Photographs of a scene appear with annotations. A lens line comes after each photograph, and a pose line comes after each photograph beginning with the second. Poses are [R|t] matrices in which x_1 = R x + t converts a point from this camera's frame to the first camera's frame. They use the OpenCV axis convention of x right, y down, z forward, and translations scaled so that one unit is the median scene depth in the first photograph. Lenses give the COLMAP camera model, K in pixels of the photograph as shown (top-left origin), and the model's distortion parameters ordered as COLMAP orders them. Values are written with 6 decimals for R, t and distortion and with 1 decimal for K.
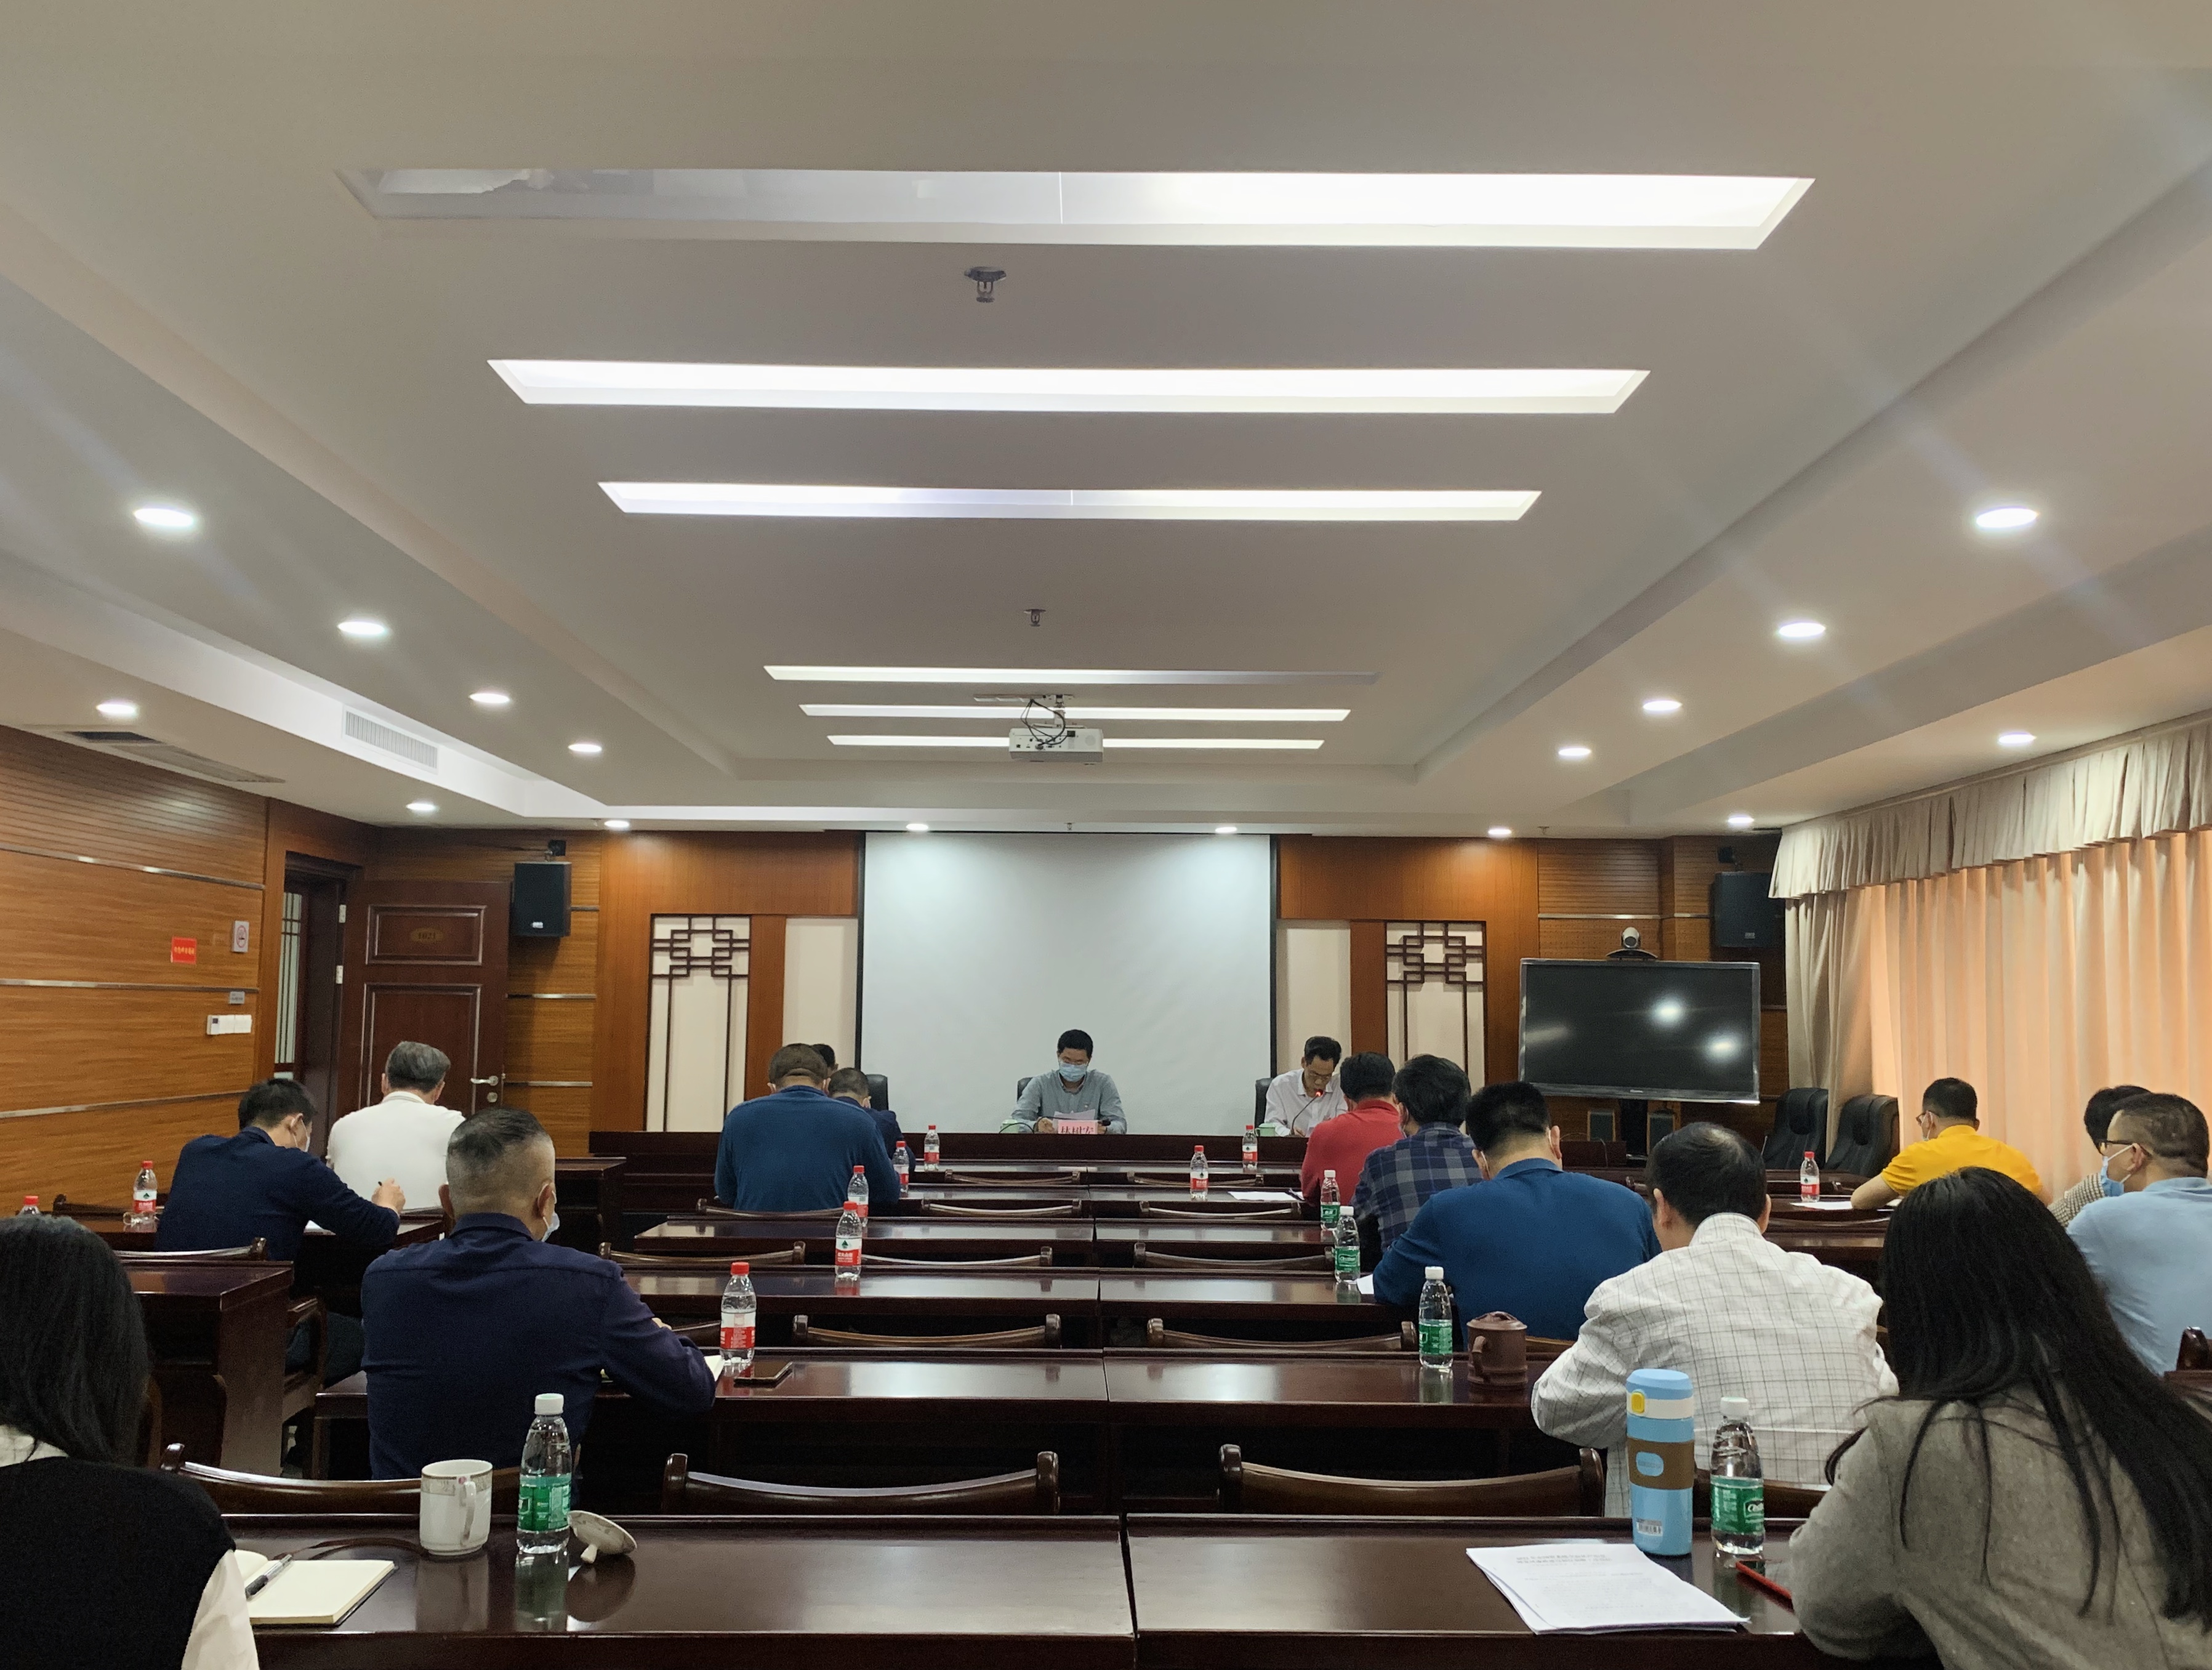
lens RADIAL K [[1706.9, 0, 1105.9], [0, 1706.9, 850.3], [0, 0, 1]] dist [0.034877, 0.000372]
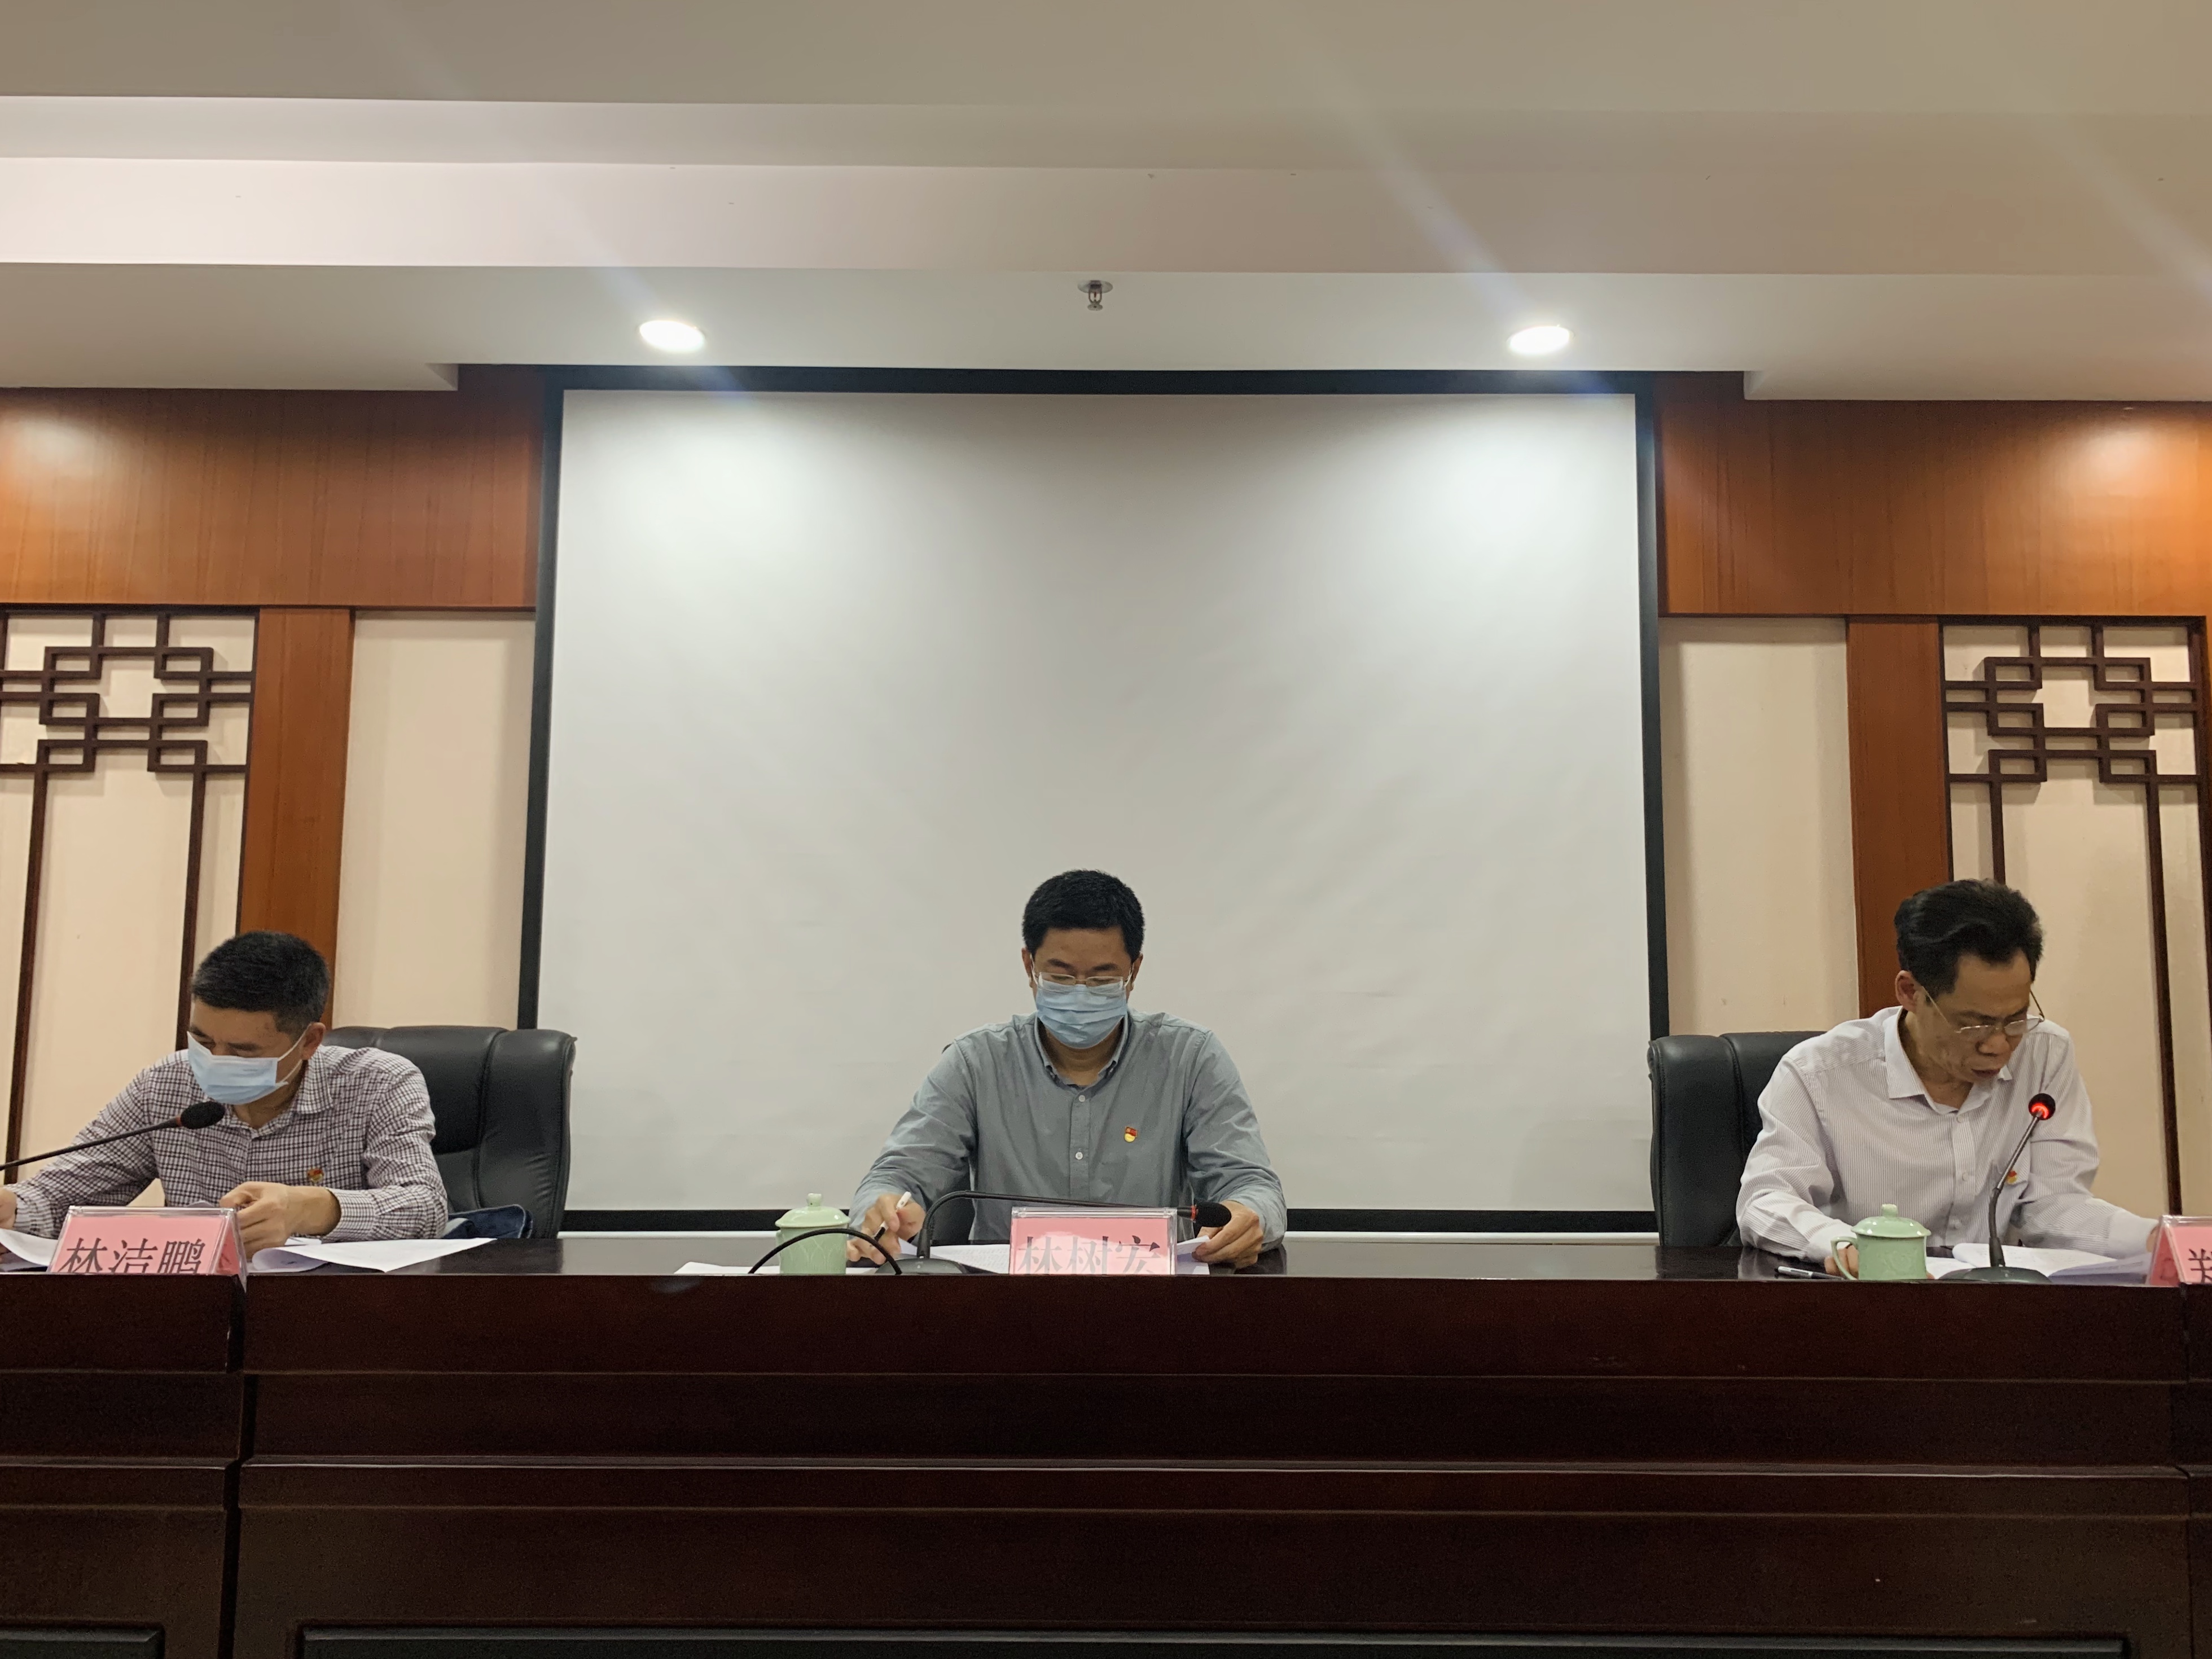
lens RADIAL K [[1654.2, 0, 1113.8], [0, 1654.2, 813.4], [0, 0, 1]] dist [-0.035387, 0.008481]
pose [[0.997835, -0.013725, -0.064322, 0.003159], [0.013905, 0.999901, 0.002344, 0.084763], [0.064284, -0.003233, 0.997926, 0.652199]]
